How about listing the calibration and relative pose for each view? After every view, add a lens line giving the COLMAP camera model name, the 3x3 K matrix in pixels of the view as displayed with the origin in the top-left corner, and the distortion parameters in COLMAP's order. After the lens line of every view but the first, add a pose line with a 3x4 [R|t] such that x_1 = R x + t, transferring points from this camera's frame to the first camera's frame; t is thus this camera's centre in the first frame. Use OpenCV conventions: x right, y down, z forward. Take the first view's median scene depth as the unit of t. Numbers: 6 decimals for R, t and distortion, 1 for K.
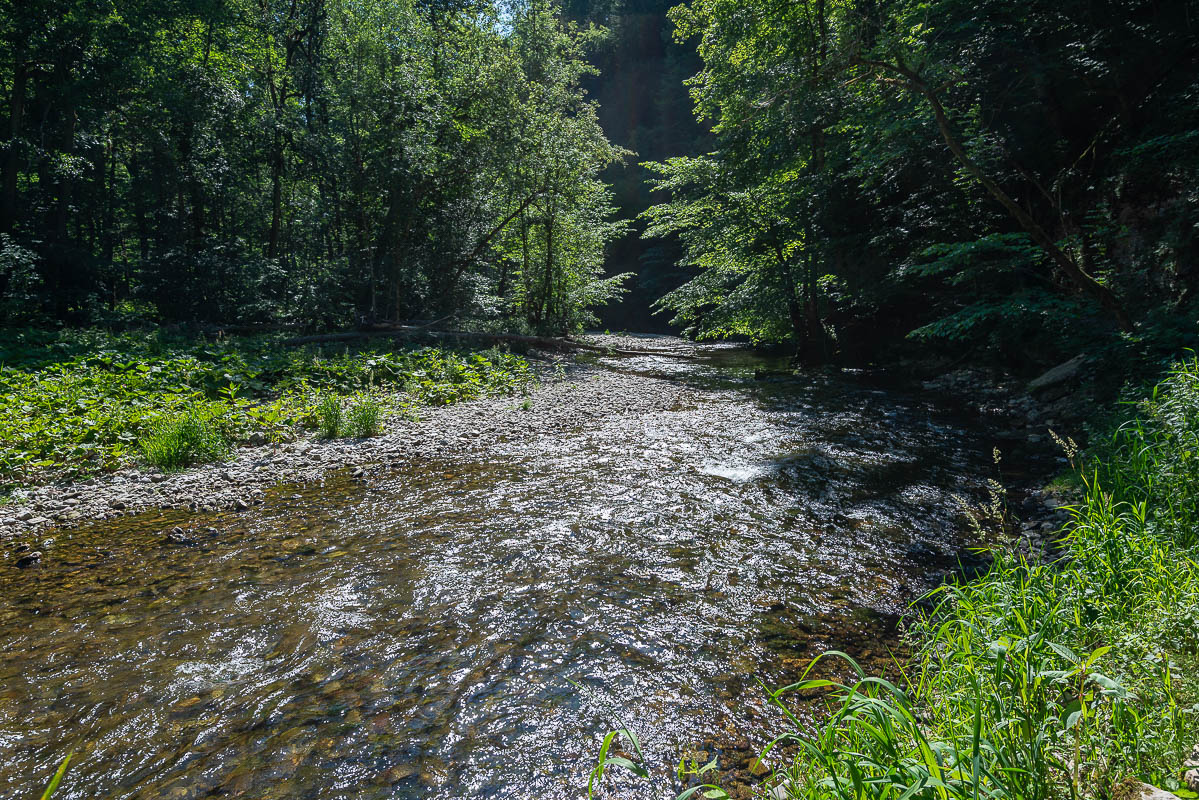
lens RADIAL K [[707.4, 0, 599.0], [0, 707.4, 436.9], [0, 0, 1]] dist [0.002780, 0.000999]
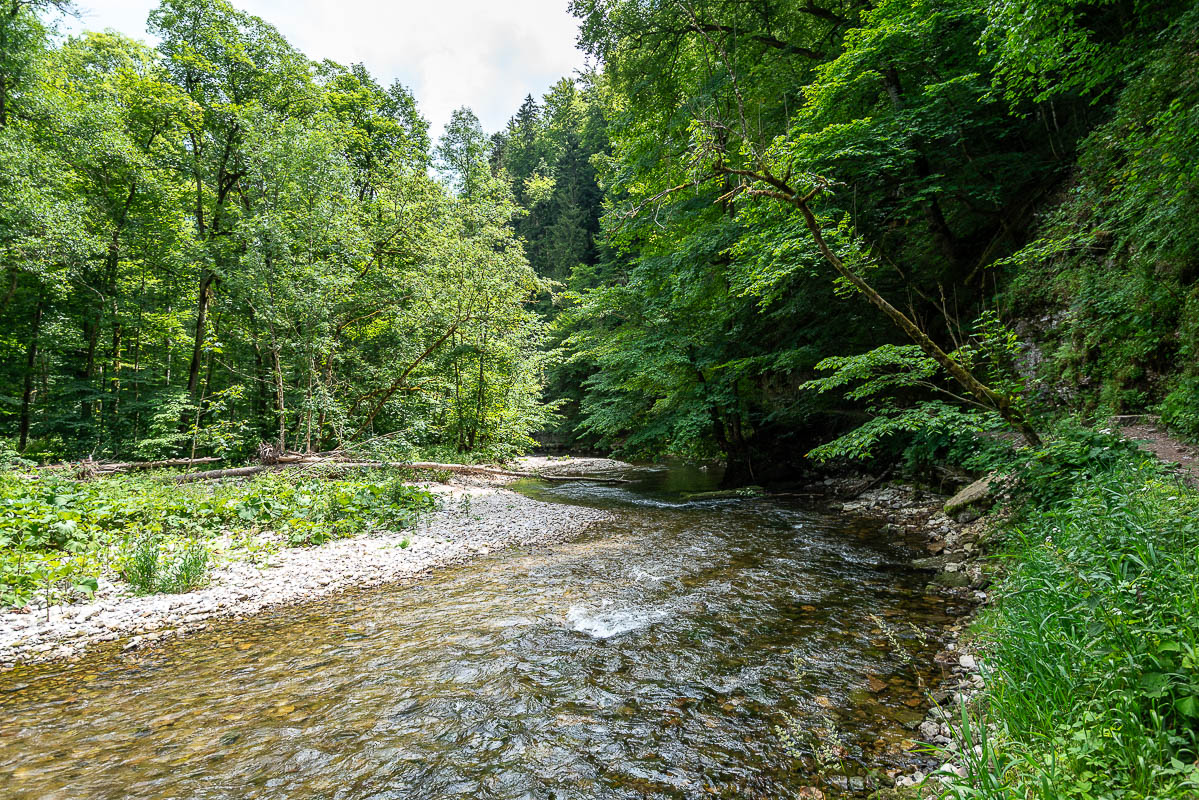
lens RADIAL K [[707.4, 0, 599.0], [0, 707.4, 436.9], [0, 0, 1]] dist [0.002780, 0.000999]
pose [[0.997333, -0.023650, 0.069043, 0.079079], [0.035338, 0.984230, -0.173328, -0.013319], [-0.063855, 0.175305, 0.982441, 0.088167]]
